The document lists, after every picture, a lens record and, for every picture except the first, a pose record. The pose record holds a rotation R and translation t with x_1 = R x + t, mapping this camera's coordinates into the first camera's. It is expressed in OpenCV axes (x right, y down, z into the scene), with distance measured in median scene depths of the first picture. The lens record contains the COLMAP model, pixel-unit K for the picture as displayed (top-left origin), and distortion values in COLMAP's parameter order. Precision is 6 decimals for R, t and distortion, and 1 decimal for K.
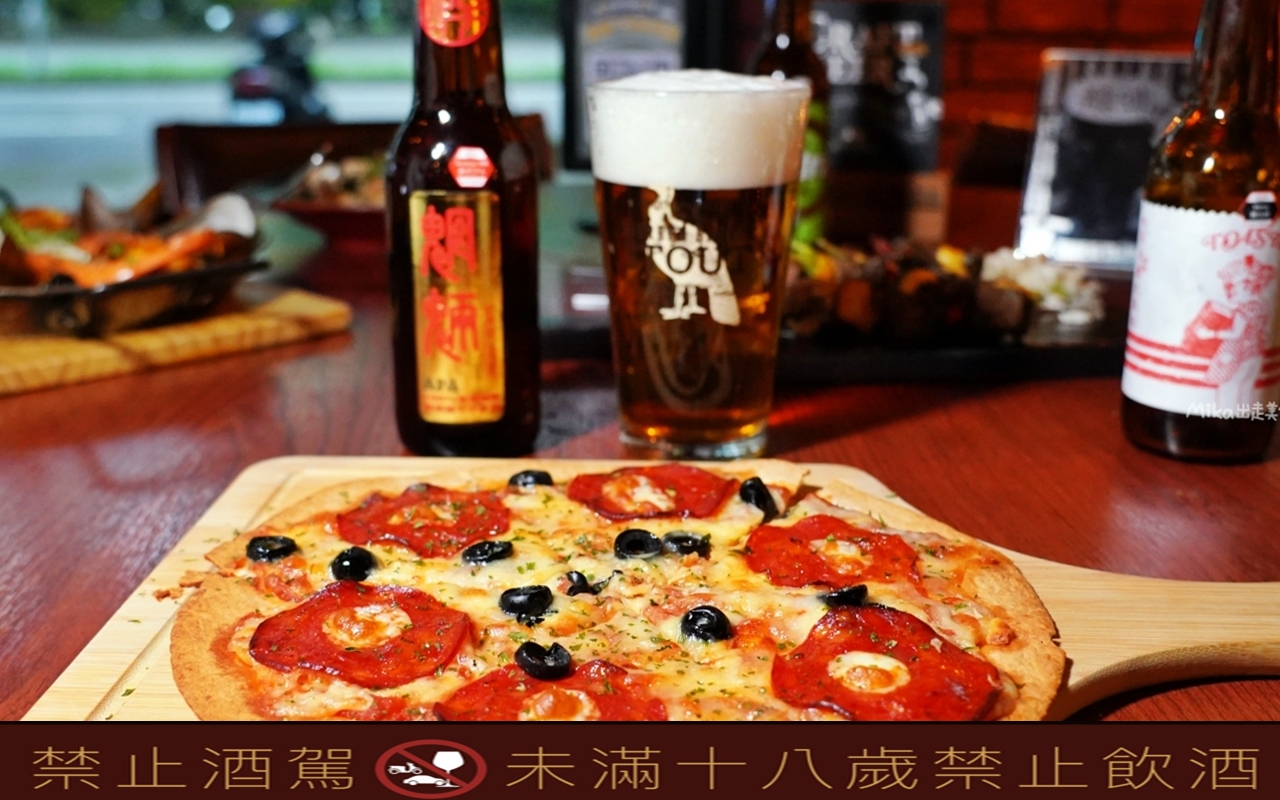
lens RADIAL K [[1322.2, 0, 636.1], [0, 1322.2, 397.8], [0, 0, 1]] dist [-0.037183, 0.000000]
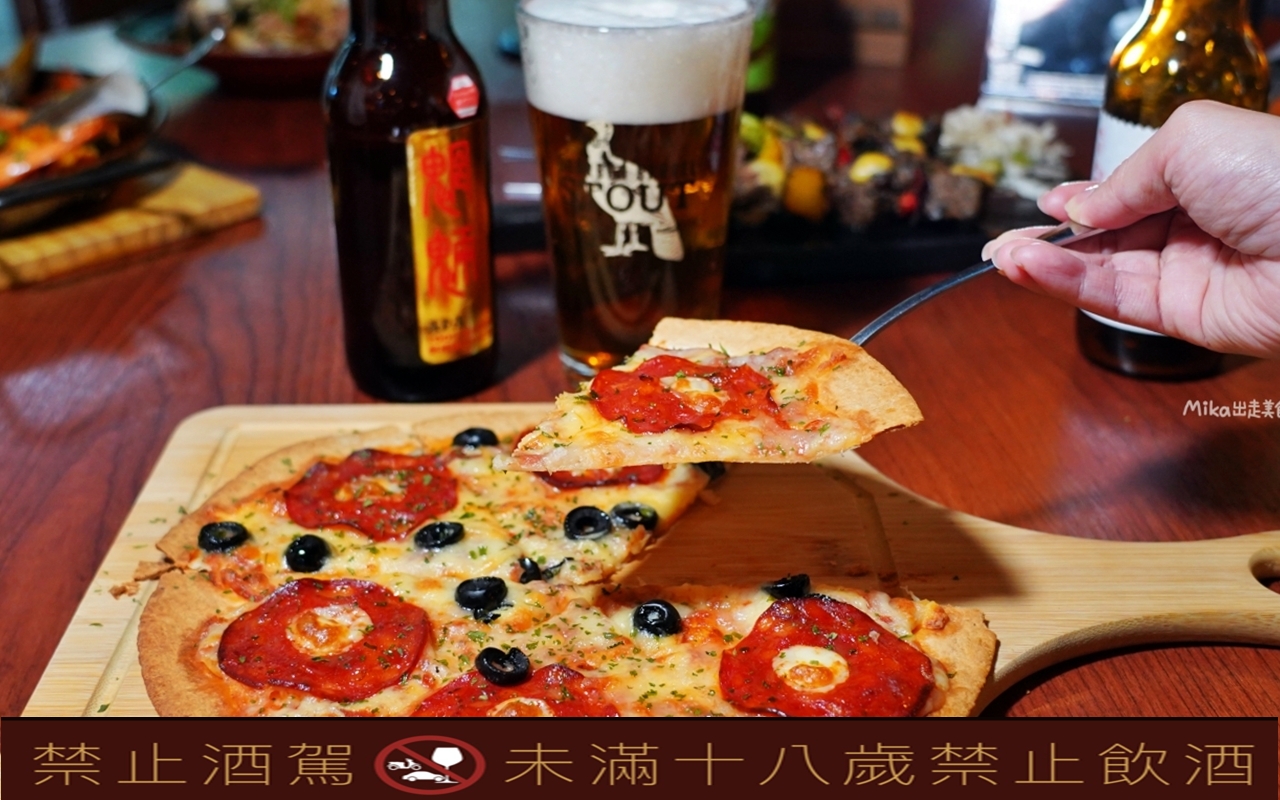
lens RADIAL K [[1510.1, 0, 630.6], [0, 1510.1, 389.6], [0, 0, 1]] dist [-0.022619, 0.000000]
pose [[0.998821, -0.027203, 0.040197, -0.007460], [0.020679, 0.987756, 0.154627, -0.137656], [-0.043911, -0.153614, 0.987155, -0.107715]]
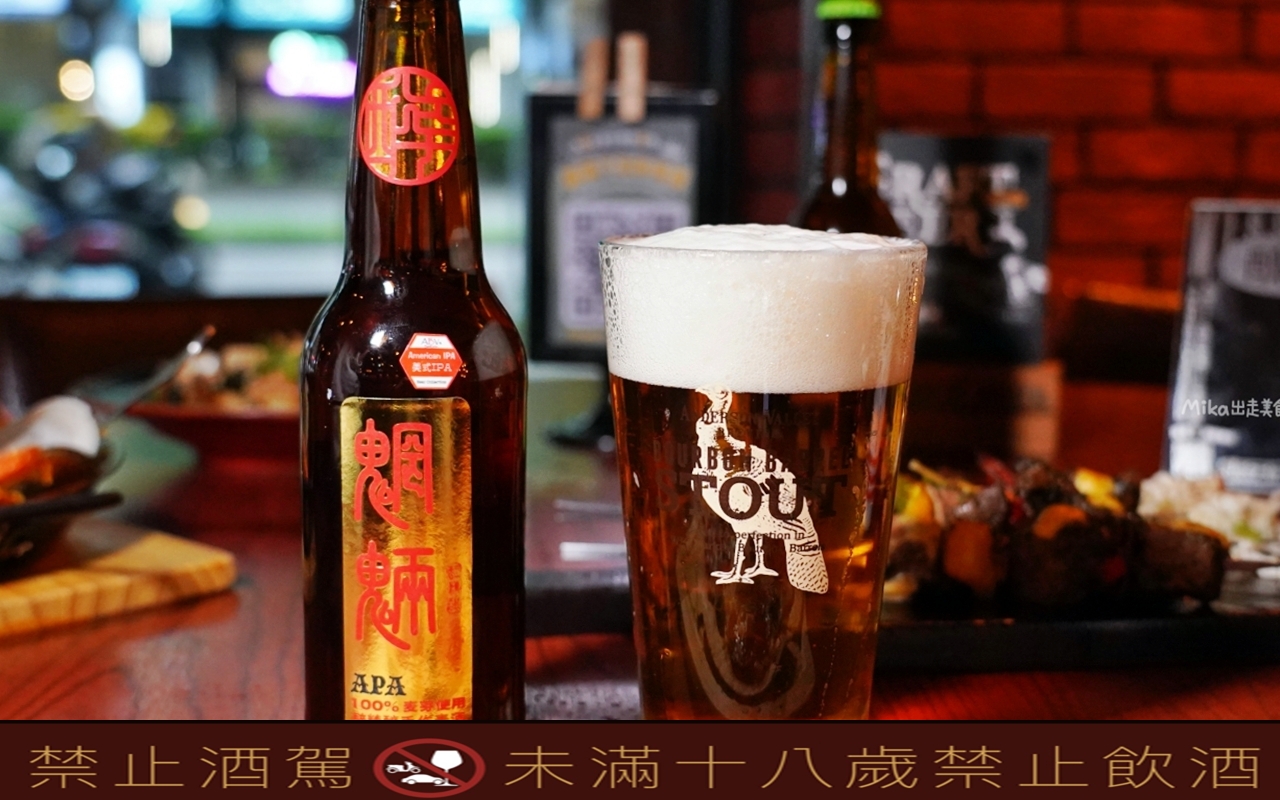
lens RADIAL K [[1740.5, 0, 640.3], [0, 1740.5, 404.6], [0, 0, 1]] dist [0.000792, 0.000000]
pose [[0.999679, -0.001046, 0.025326, -0.041026], [0.004679, 0.989595, -0.143806, -0.024332], [-0.024912, 0.143878, 0.989282, 0.119607]]
